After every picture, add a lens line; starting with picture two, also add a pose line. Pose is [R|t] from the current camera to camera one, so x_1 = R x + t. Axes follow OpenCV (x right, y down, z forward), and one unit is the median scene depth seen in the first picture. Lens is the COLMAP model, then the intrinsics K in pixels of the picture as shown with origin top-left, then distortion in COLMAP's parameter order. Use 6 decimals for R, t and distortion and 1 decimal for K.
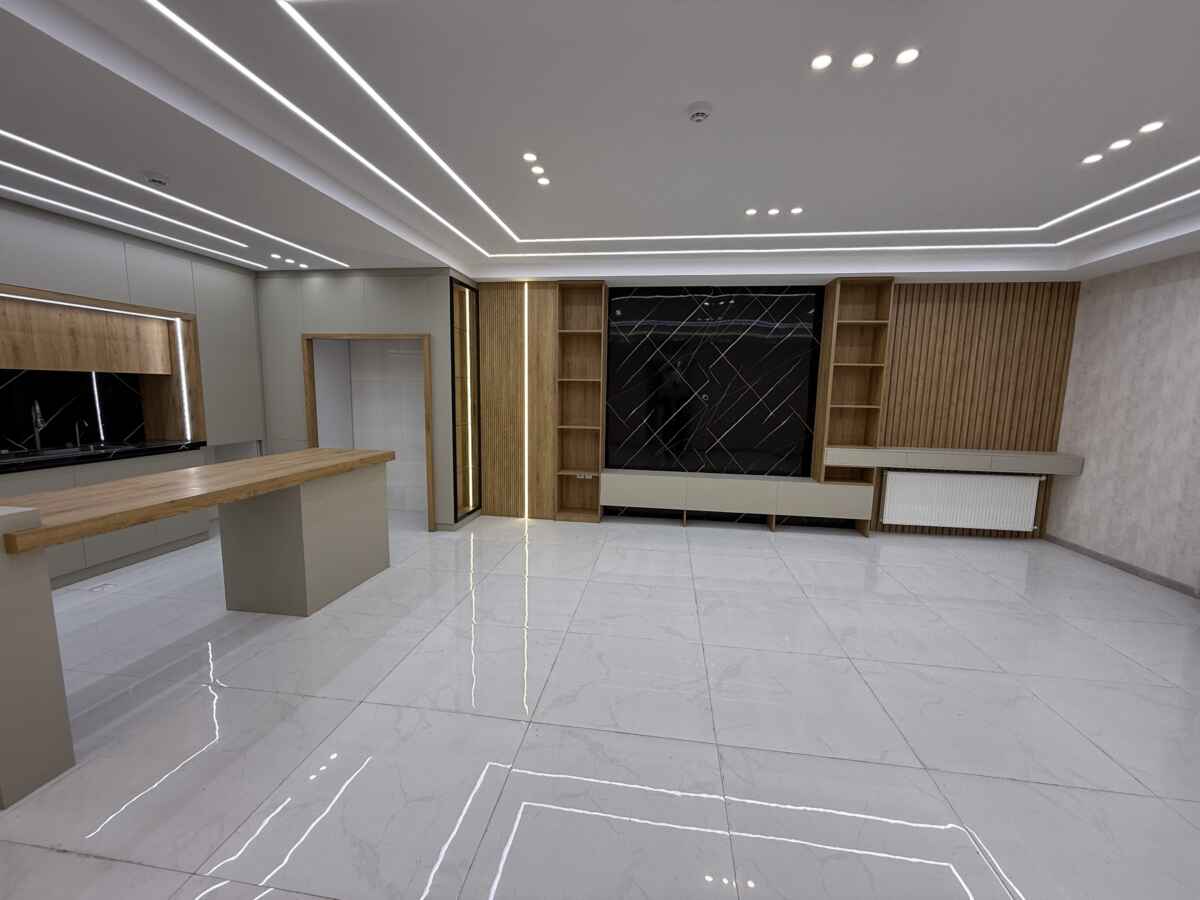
lens RADIAL K [[479.7, 0, 601.4], [0, 479.7, 452.9], [0, 0, 1]] dist [-0.000590, -0.000111]
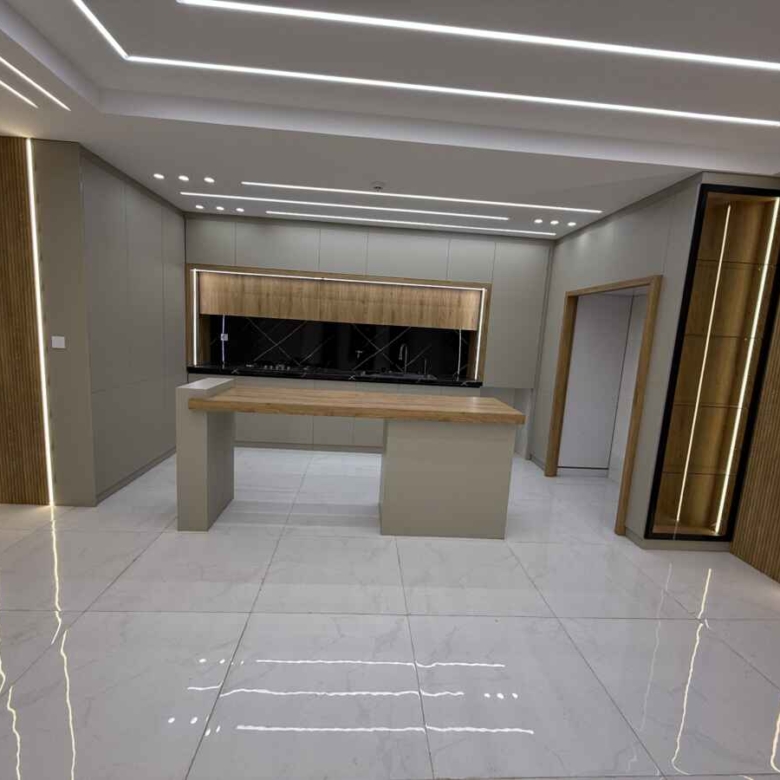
lens RADIAL K [[417.1, 0, 388.6], [0, 417.1, 392.9], [0, 0, 1]] dist [-0.002164, -0.000437]
pose [[0.196802, 0.138489, -0.970613, 0.190857], [-0.181993, 0.977929, 0.102632, -0.058166], [0.963404, 0.156447, 0.217662, 0.463579]]
